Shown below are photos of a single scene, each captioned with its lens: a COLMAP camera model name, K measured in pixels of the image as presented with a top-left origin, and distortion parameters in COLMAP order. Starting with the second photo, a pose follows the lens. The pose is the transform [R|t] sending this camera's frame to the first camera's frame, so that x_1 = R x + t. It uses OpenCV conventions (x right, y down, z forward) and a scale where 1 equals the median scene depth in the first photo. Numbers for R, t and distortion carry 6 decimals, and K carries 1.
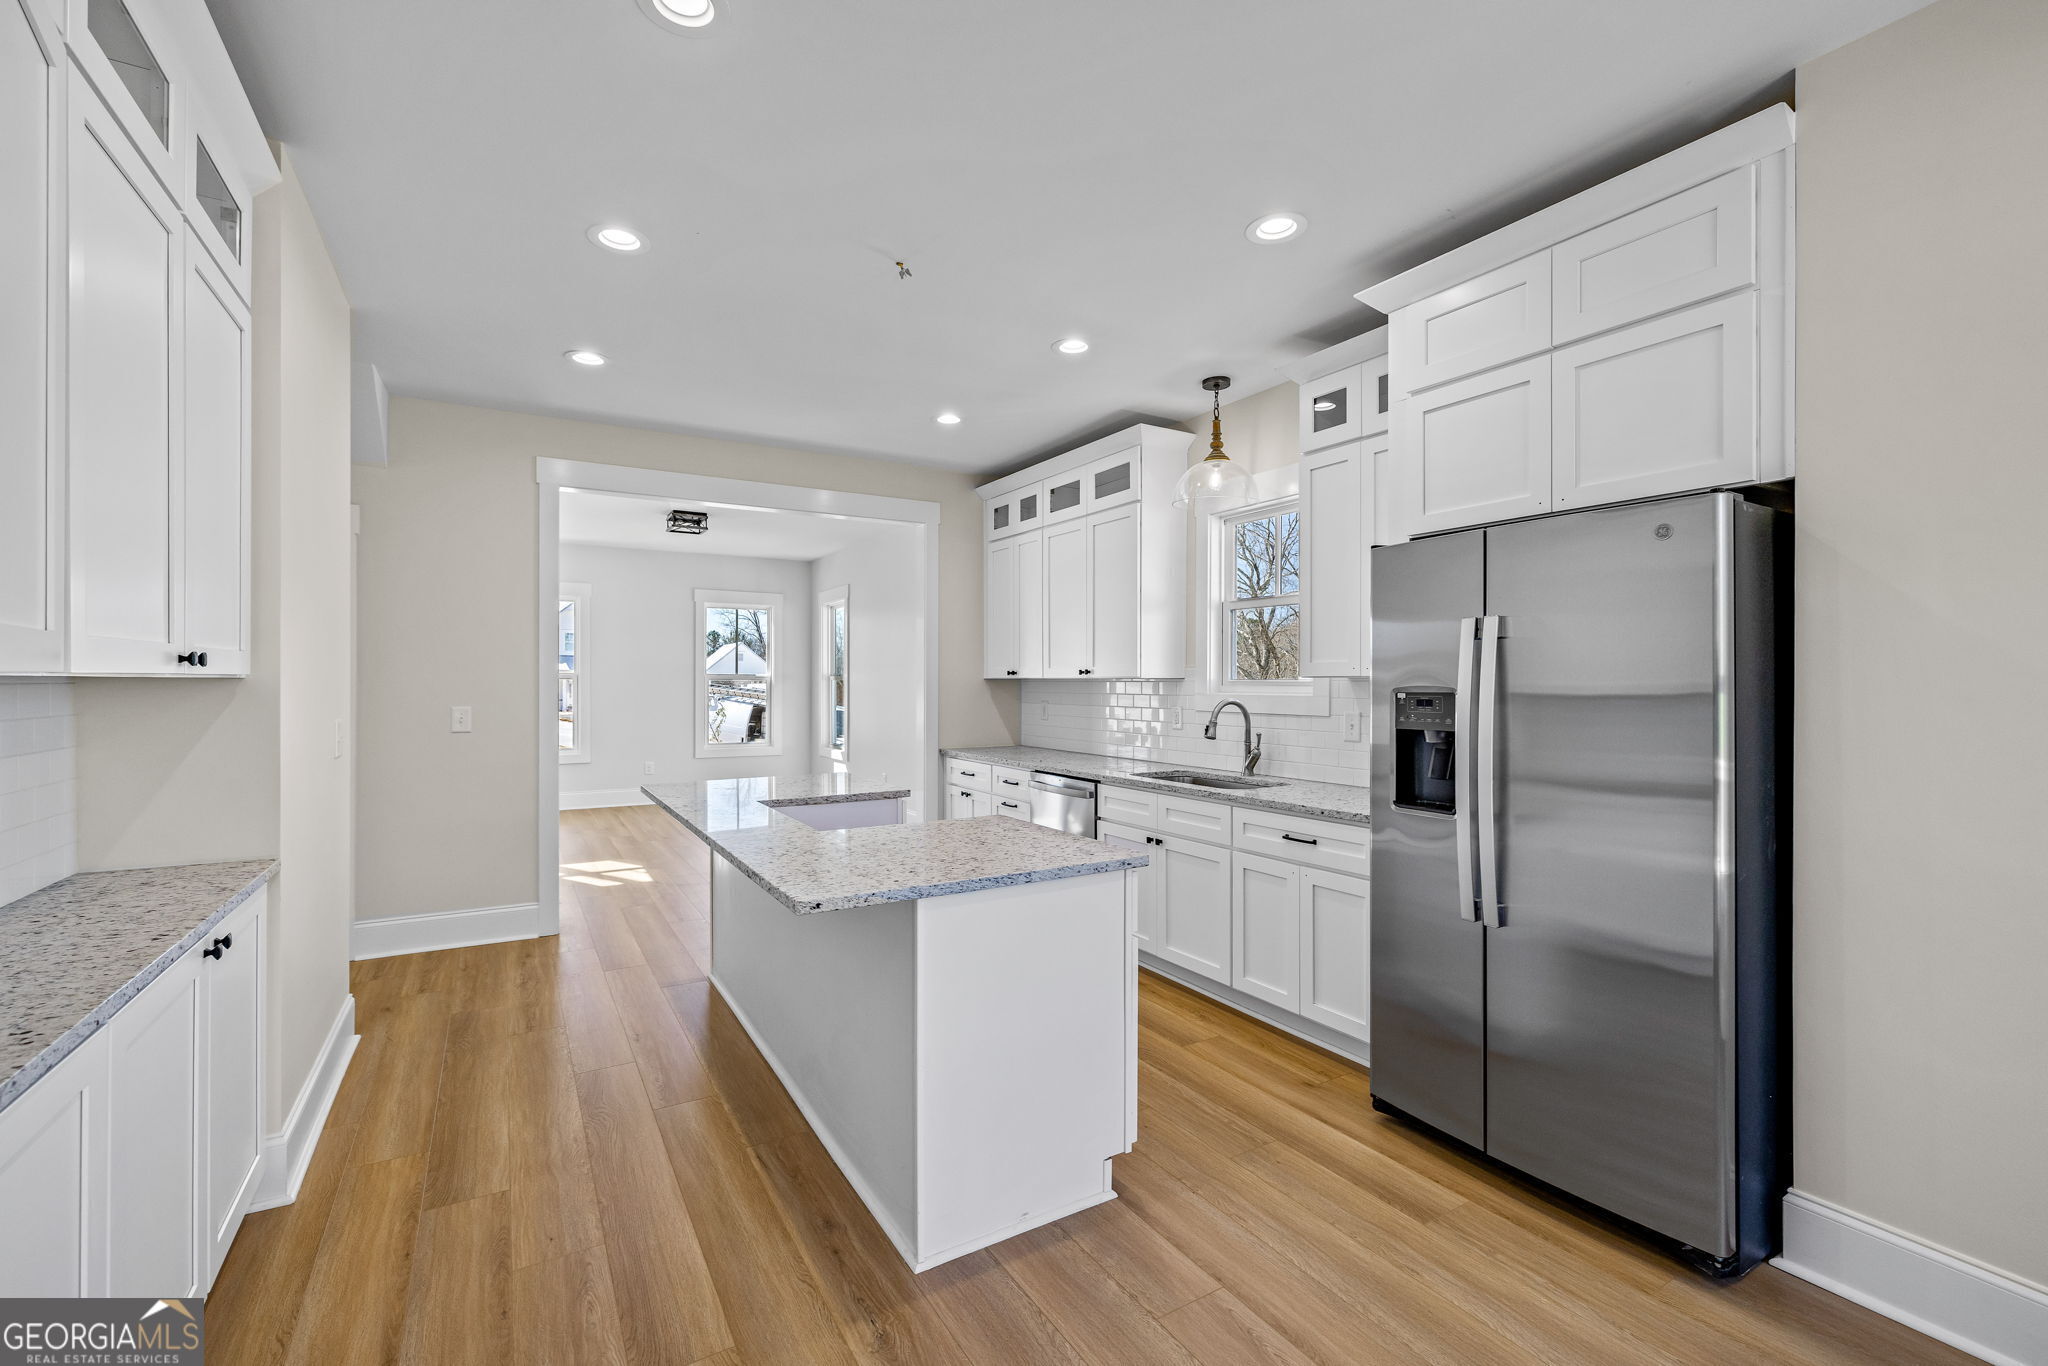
lens RADIAL K [[859.2, 0, 1020.6], [0, 859.2, 669.3], [0, 0, 1]] dist [-0.001058, -0.000035]
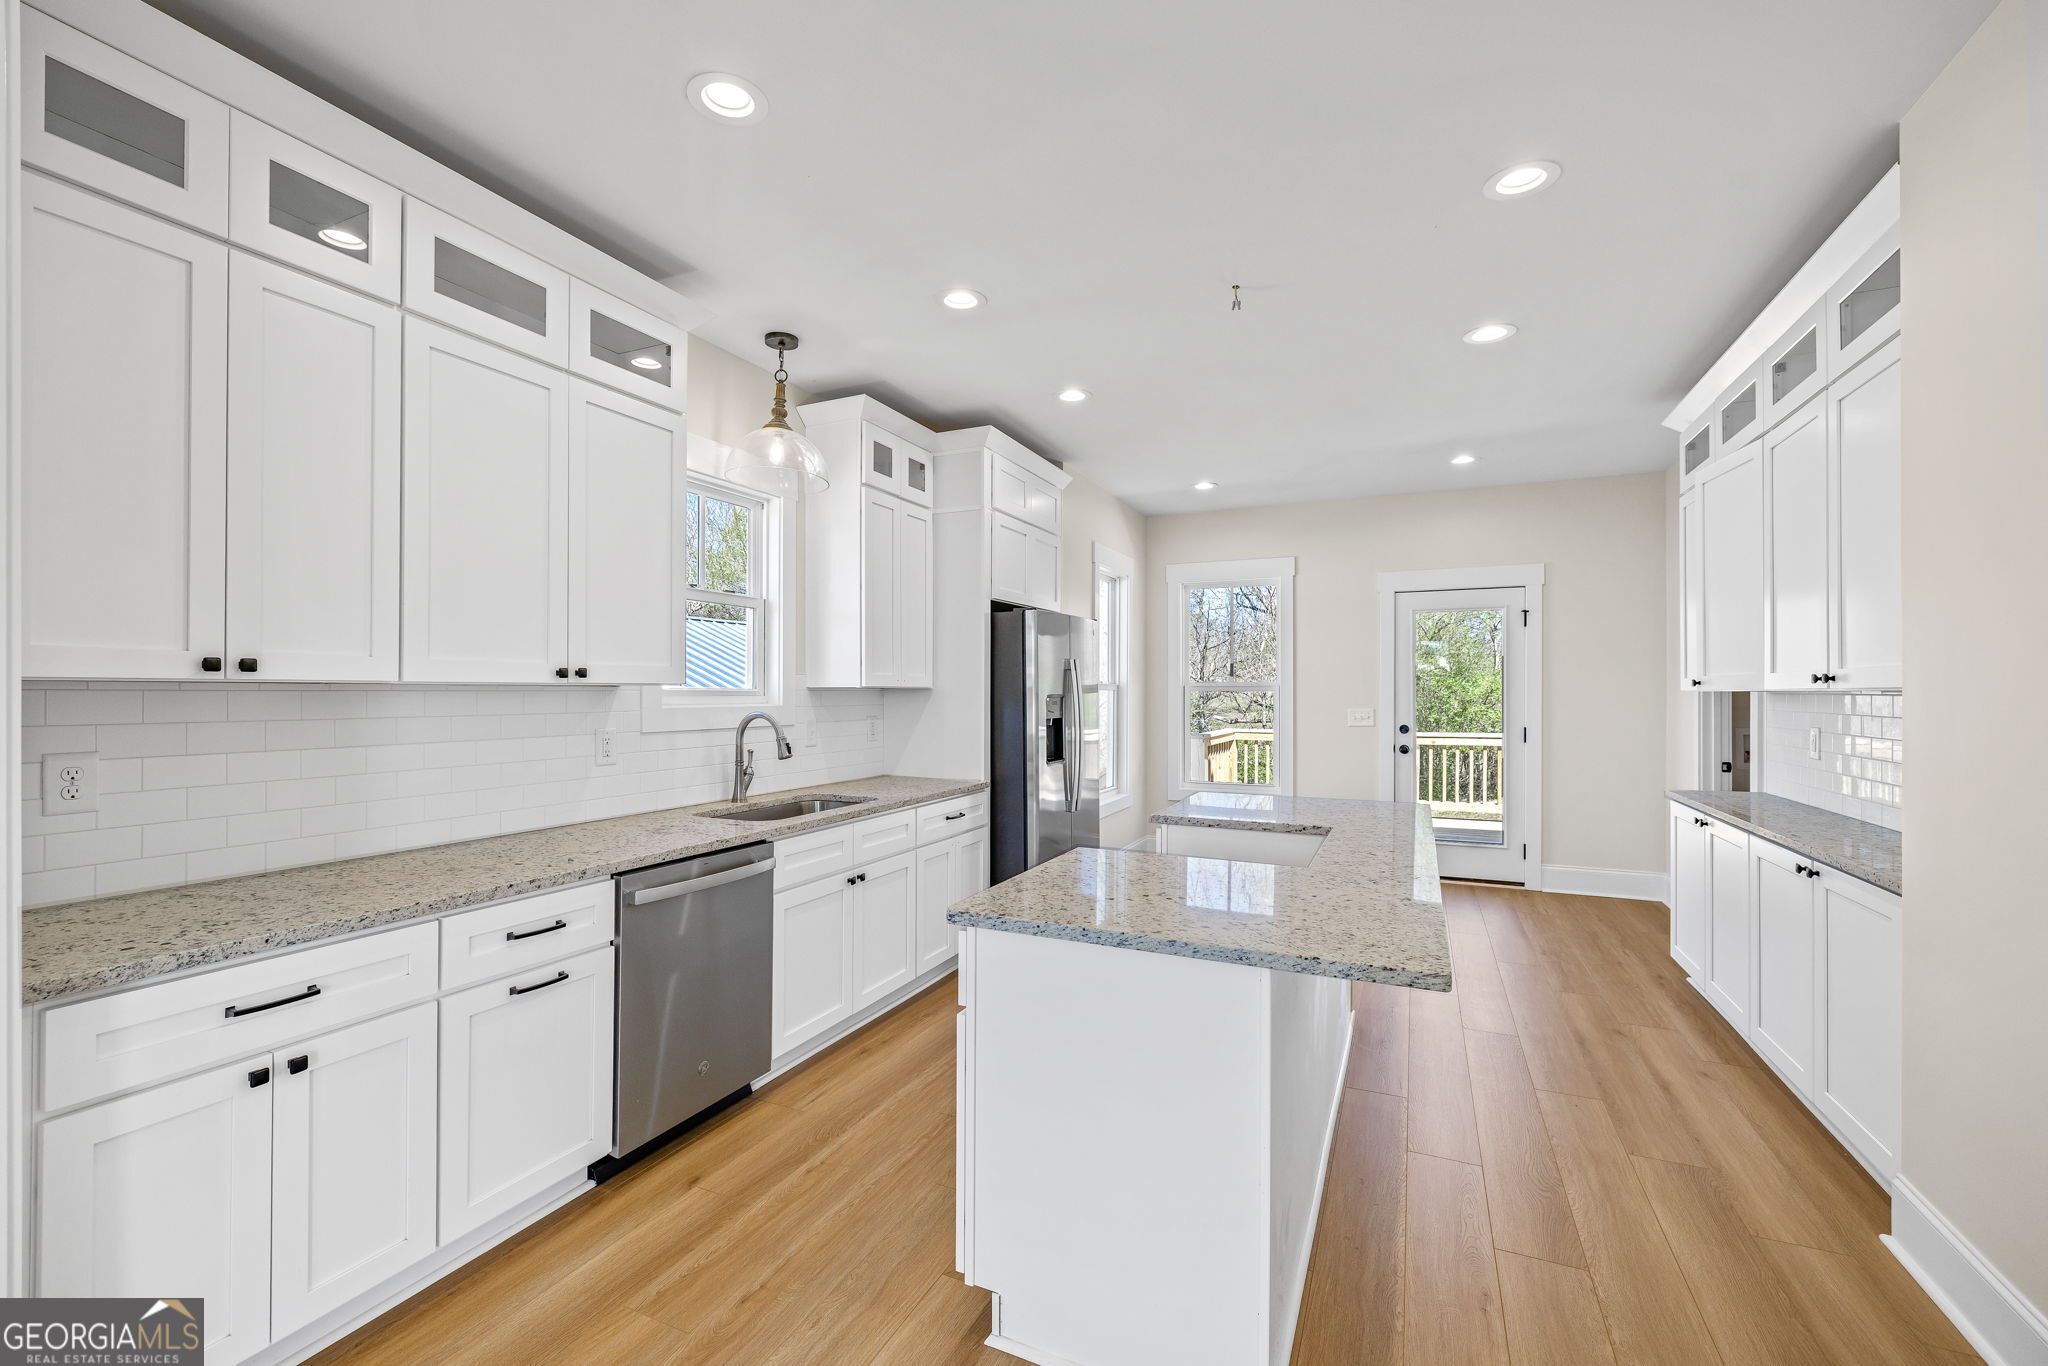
lens RADIAL K [[859.2, 0, 1020.6], [0, 859.2, 669.3], [0, 0, 1]] dist [-0.001058, -0.000035]
pose [[-0.554909, 0.017201, 0.831733, -0.605058], [-0.012866, 0.999489, -0.029255, 0.014987], [-0.831811, -0.026935, -0.554405, 1.260412]]
